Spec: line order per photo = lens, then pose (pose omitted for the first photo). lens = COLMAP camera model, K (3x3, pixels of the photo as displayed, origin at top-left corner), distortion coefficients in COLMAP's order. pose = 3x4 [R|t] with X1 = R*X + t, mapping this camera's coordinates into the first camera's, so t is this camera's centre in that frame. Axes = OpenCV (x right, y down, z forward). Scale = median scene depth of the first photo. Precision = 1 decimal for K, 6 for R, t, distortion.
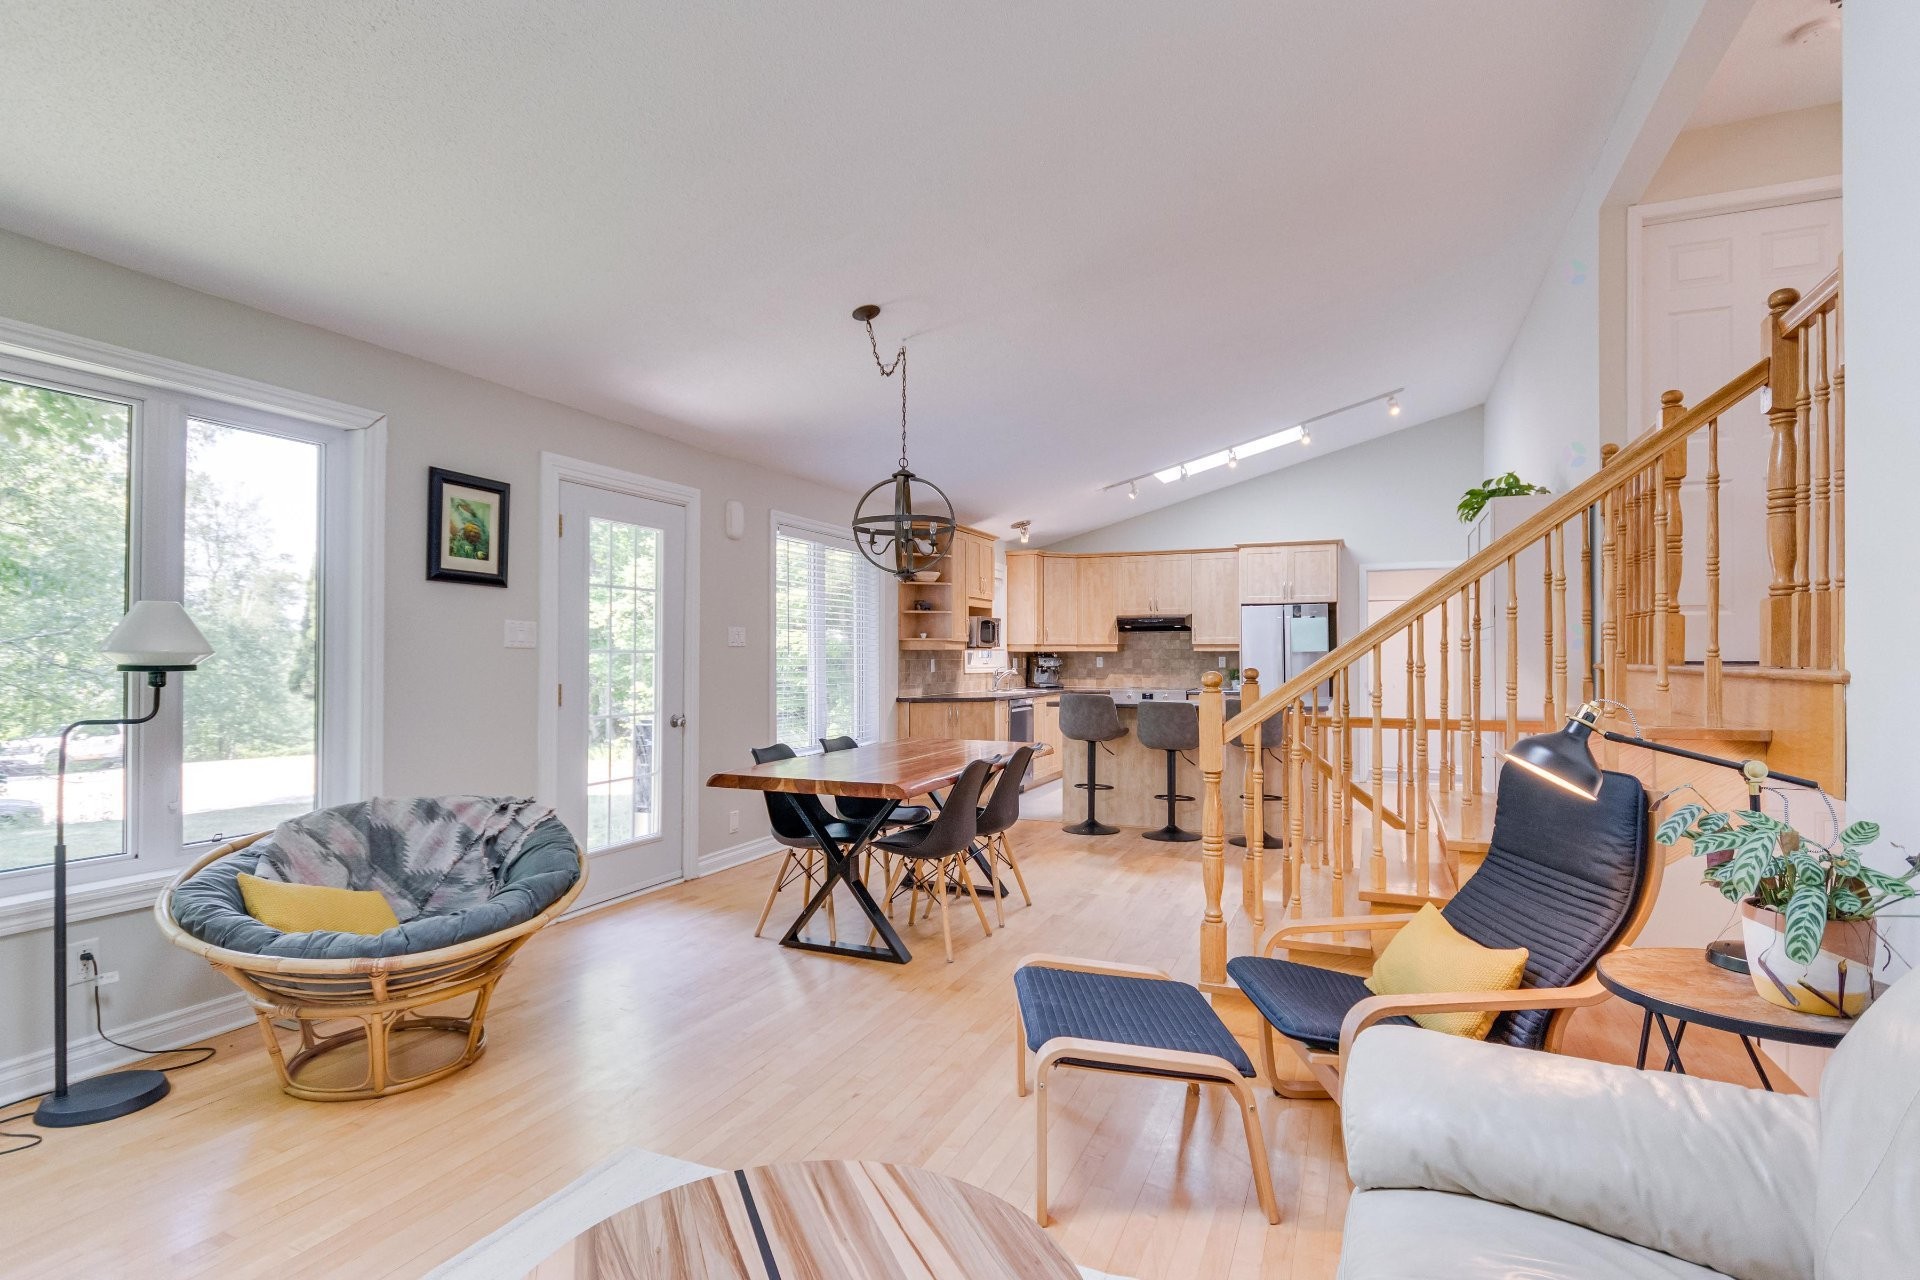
lens RADIAL K [[917.3, 0, 971.9], [0, 917.3, 638.2], [0, 0, 1]] dist [0.000564, 0.000575]
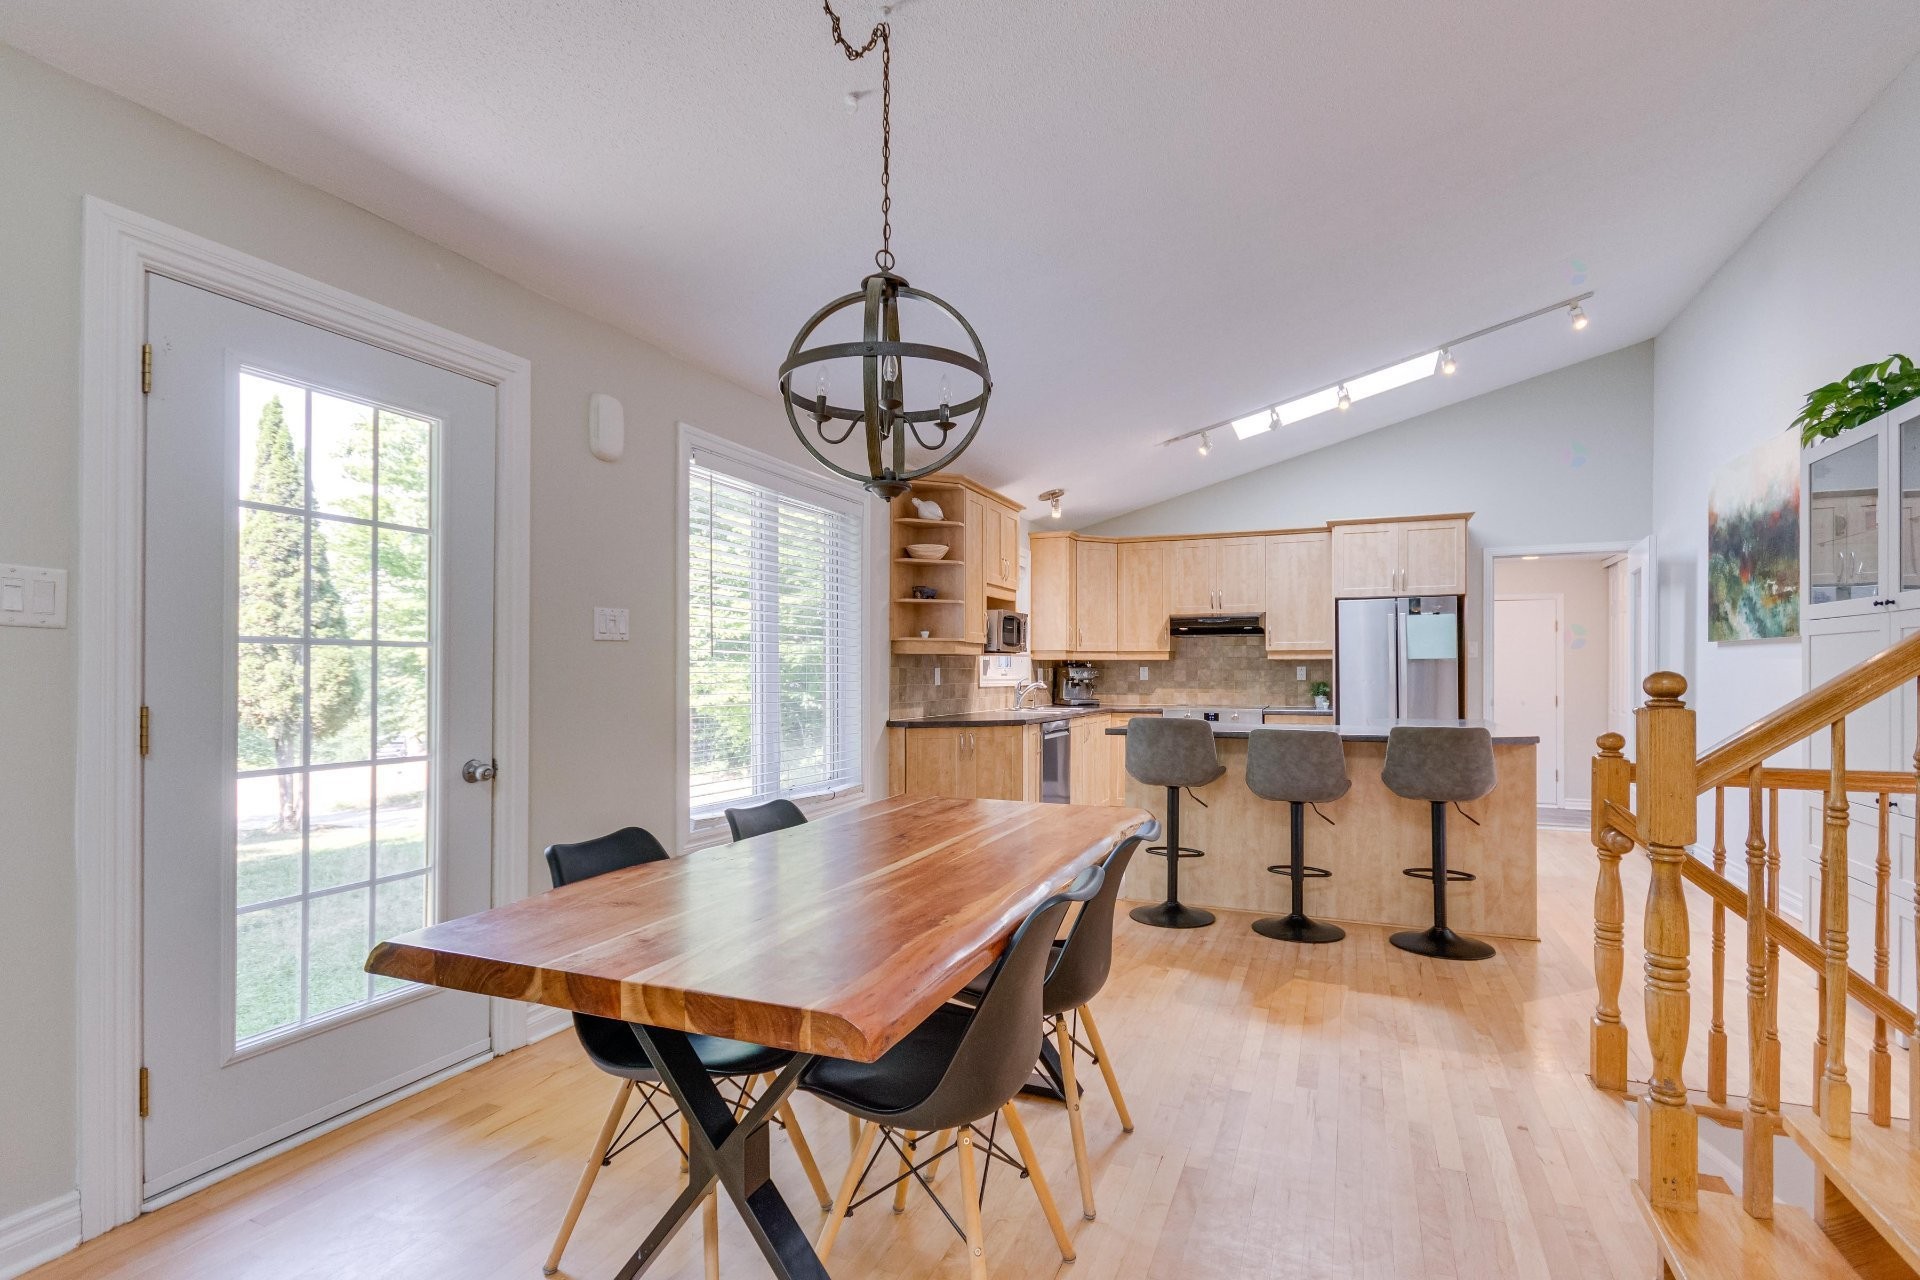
lens RADIAL K [[869.2, 0, 1012.6], [0, 869.2, 667.2], [0, 0, 1]] dist [0.001191, -0.000839]
pose [[0.998854, 0.001831, 0.047828, -0.016545], [-0.002498, 0.999900, 0.013889, 0.013177], [-0.047797, -0.013992, 0.998759, 0.312768]]
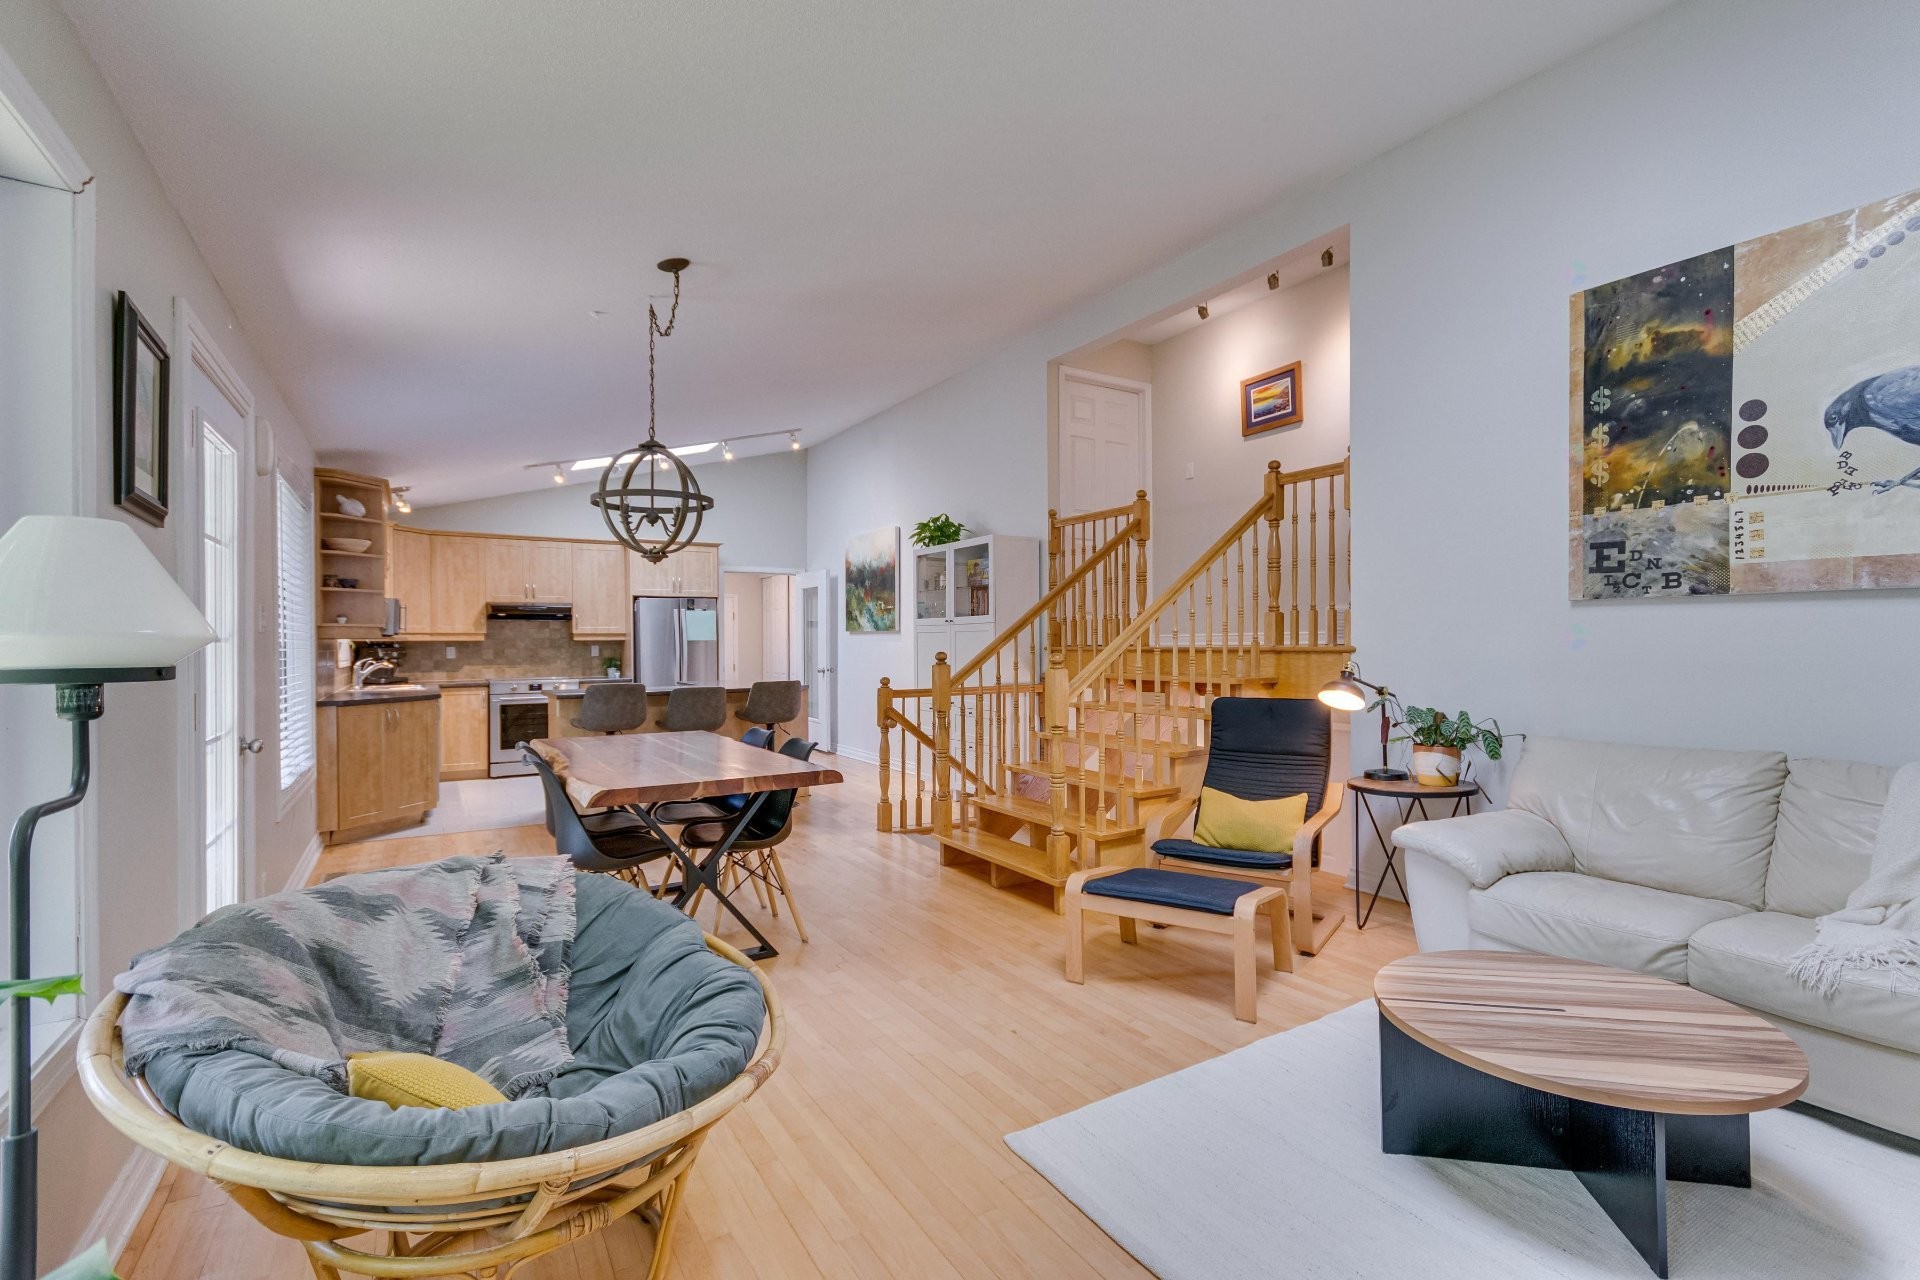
lens RADIAL K [[869.2, 0, 918.0], [0, 869.2, 637.6], [0, 0, 1]] dist [0.001191, -0.000839]
pose [[0.585514, 0.001514, 0.810661, -0.368891], [-0.009521, 0.999942, 0.005010, 0.003439], [-0.810606, -0.010652, 0.585495, 0.165446]]
